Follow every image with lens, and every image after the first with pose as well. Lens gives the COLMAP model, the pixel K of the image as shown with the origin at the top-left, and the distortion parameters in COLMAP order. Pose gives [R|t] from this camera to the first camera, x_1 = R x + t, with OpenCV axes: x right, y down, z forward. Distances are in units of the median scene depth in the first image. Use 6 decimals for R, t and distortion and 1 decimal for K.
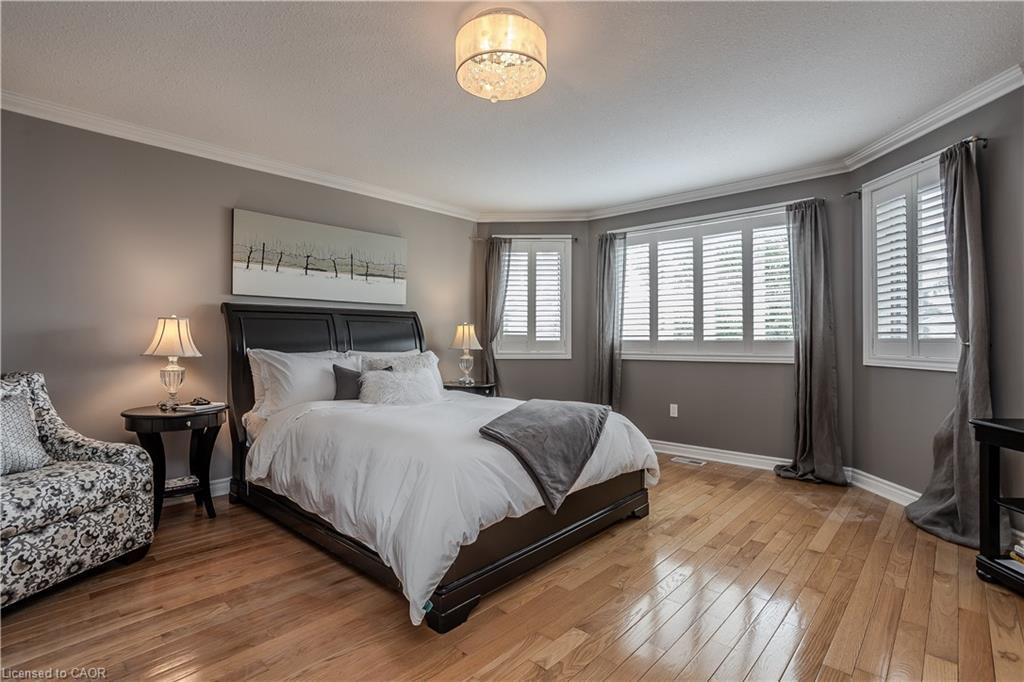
lens RADIAL K [[528.4, 0, 512.0], [0, 528.4, 341.0], [0, 0, 1]] dist [-0.057800, 0.041052]
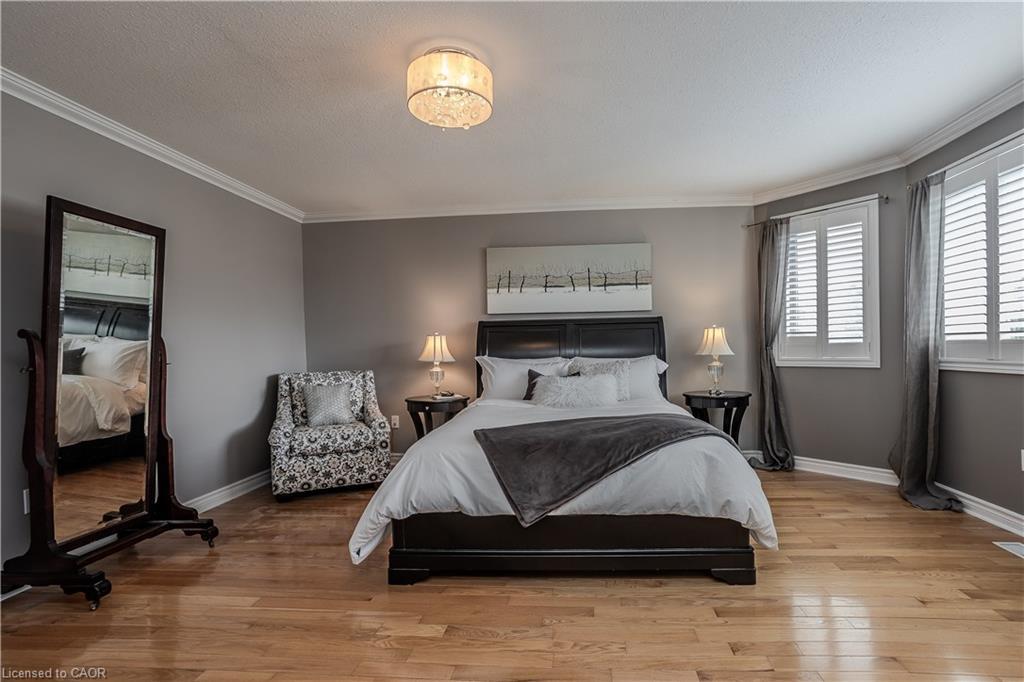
lens RADIAL K [[527.2, 0, 504.3], [0, 527.2, 343.2], [0, 0, 1]] dist [-0.063804, 0.039087]
pose [[0.574765, -0.018413, -0.818111, 0.551409], [0.017680, 0.999793, -0.010081, -0.001950], [0.818127, -0.008670, 0.574972, 0.263016]]
